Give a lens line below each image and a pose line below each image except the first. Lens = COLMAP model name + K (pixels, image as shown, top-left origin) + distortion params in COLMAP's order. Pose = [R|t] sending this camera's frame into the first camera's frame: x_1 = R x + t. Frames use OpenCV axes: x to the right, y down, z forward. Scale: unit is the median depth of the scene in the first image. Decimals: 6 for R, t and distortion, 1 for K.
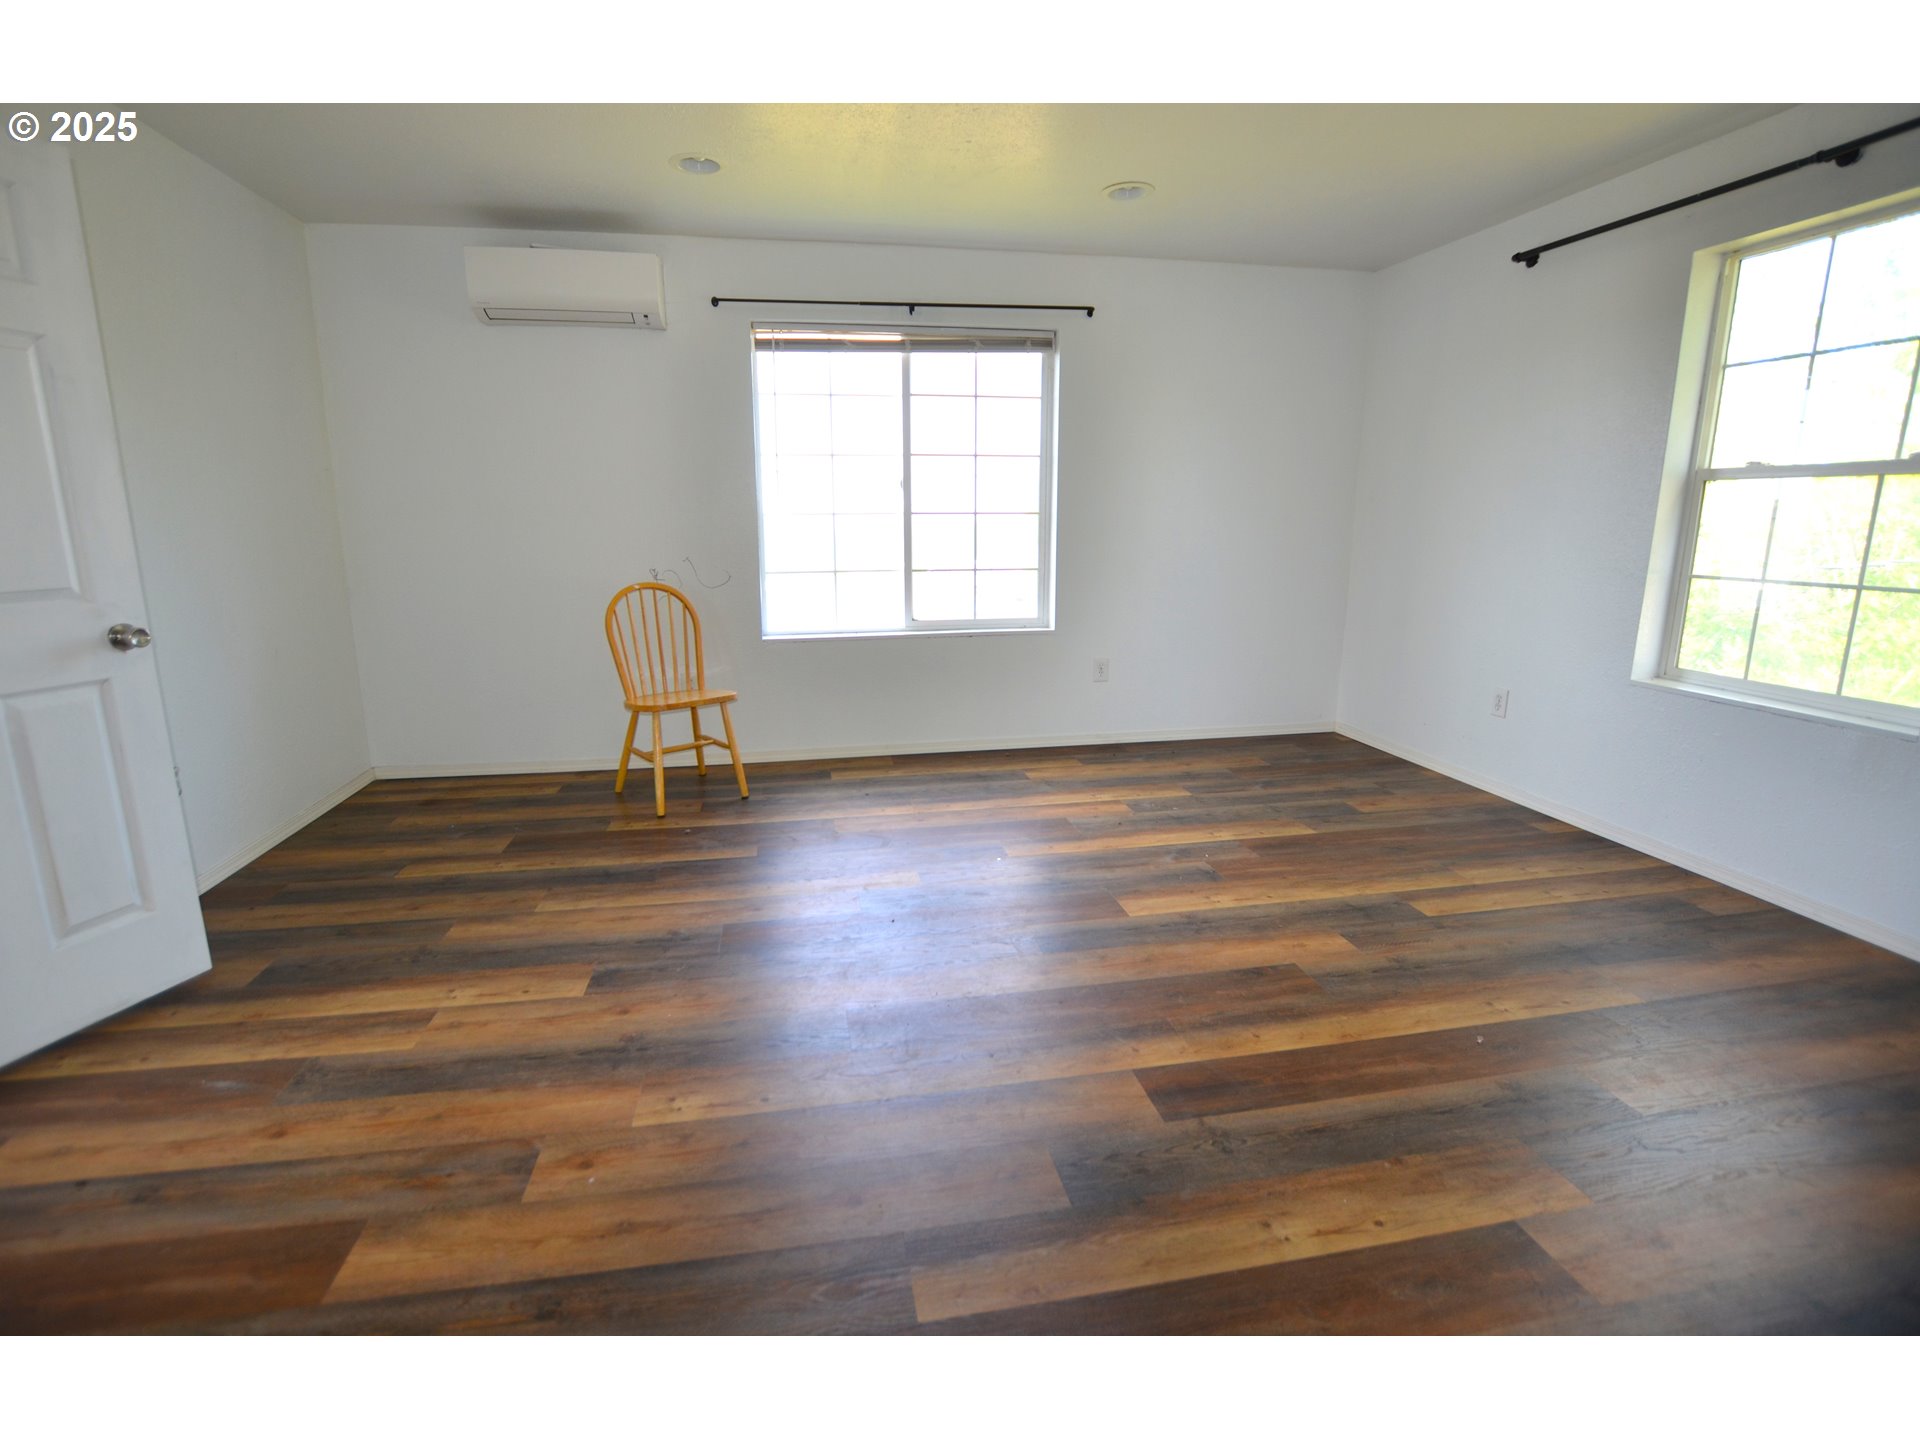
lens RADIAL K [[884.4, 0, 949.5], [0, 884.4, 715.4], [0, 0, 1]] dist [-0.025547, -0.001282]
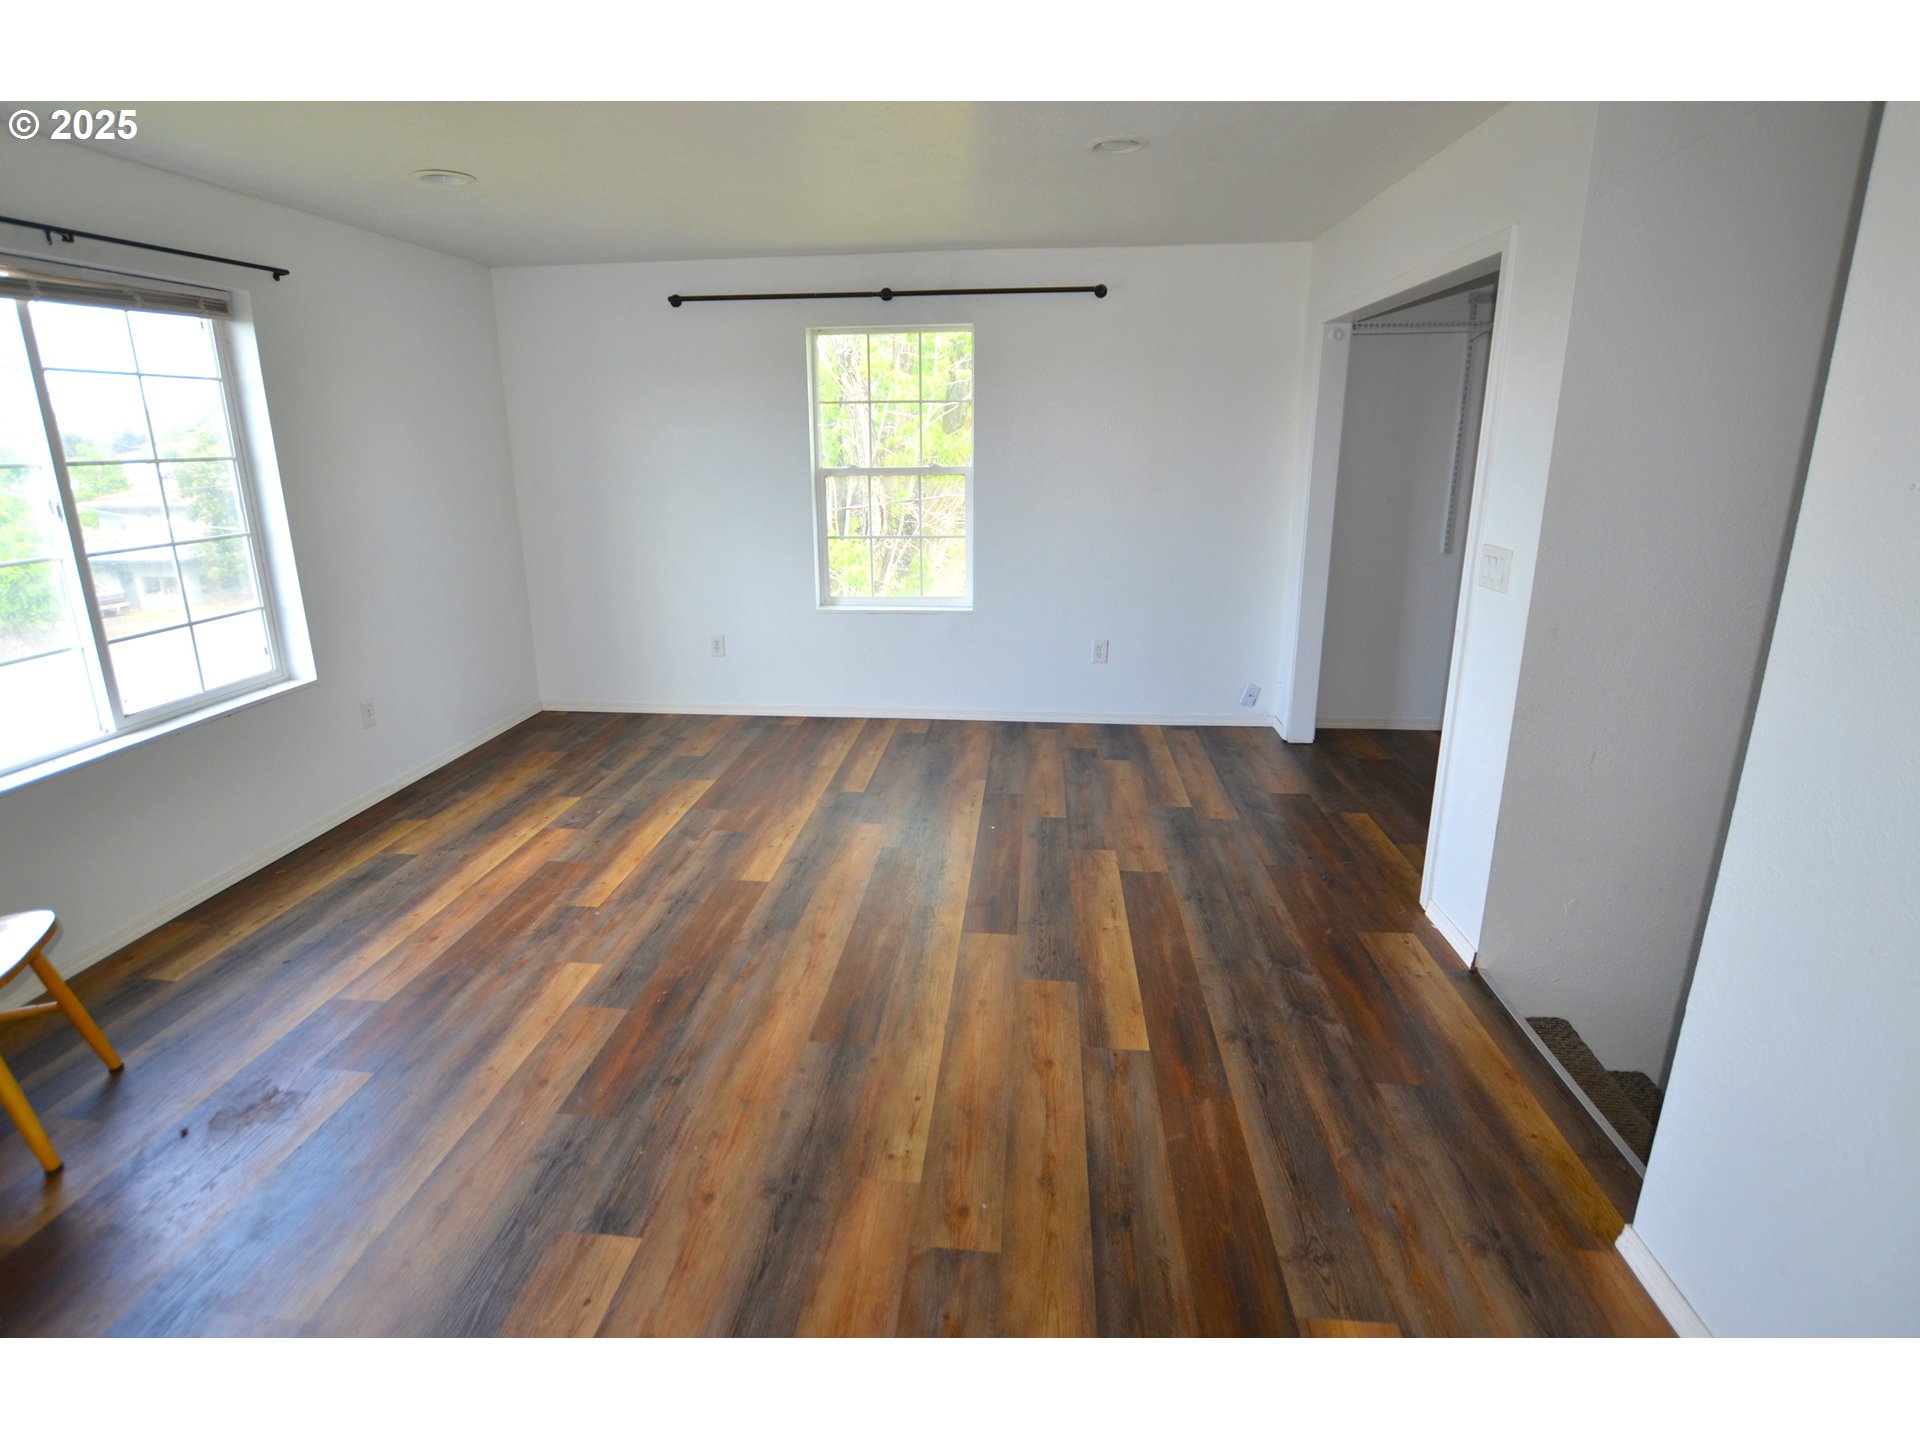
lens RADIAL K [[939.0, 0, 959.1], [0, 939.0, 703.3], [0, 0, 1]] dist [-0.021385, 0.001073]
pose [[0.264516, -0.262881, 0.927860, -0.757981], [0.217789, 0.953558, 0.208074, -0.186593], [-0.939468, 0.147039, 0.309484, 0.318735]]
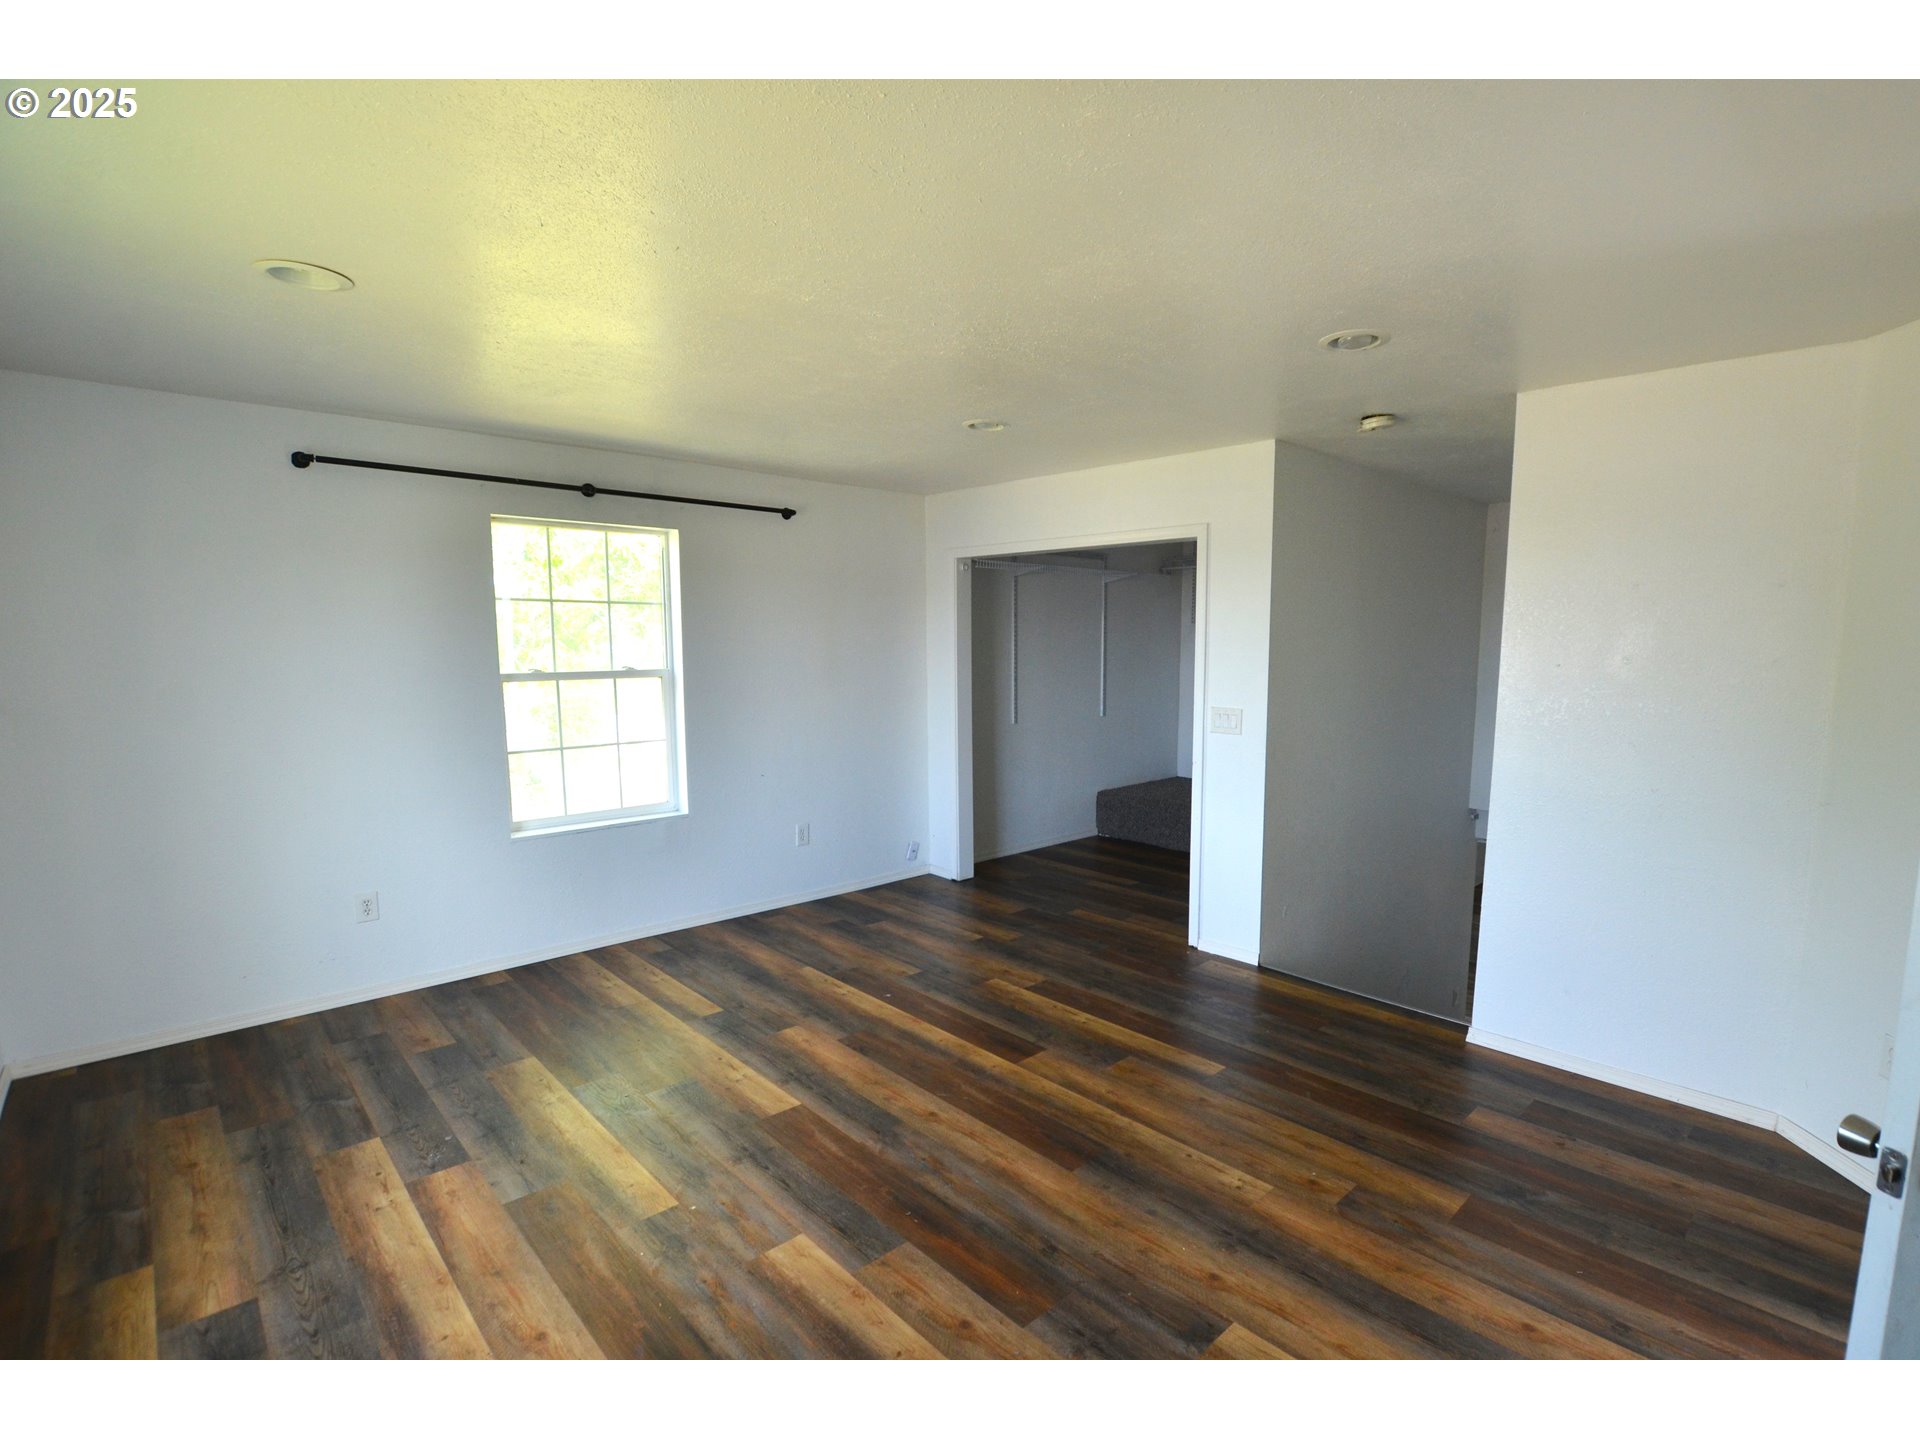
lens RADIAL K [[883.3, 0, 1049.9], [0, 883.3, 767.0], [0, 0, 1]] dist [-0.023708, 0.000728]
pose [[-0.584479, -0.116547, 0.802995, -0.735171], [0.172071, 0.949319, 0.263030, -0.368499], [-0.792954, 0.291908, -0.534803, 1.123929]]
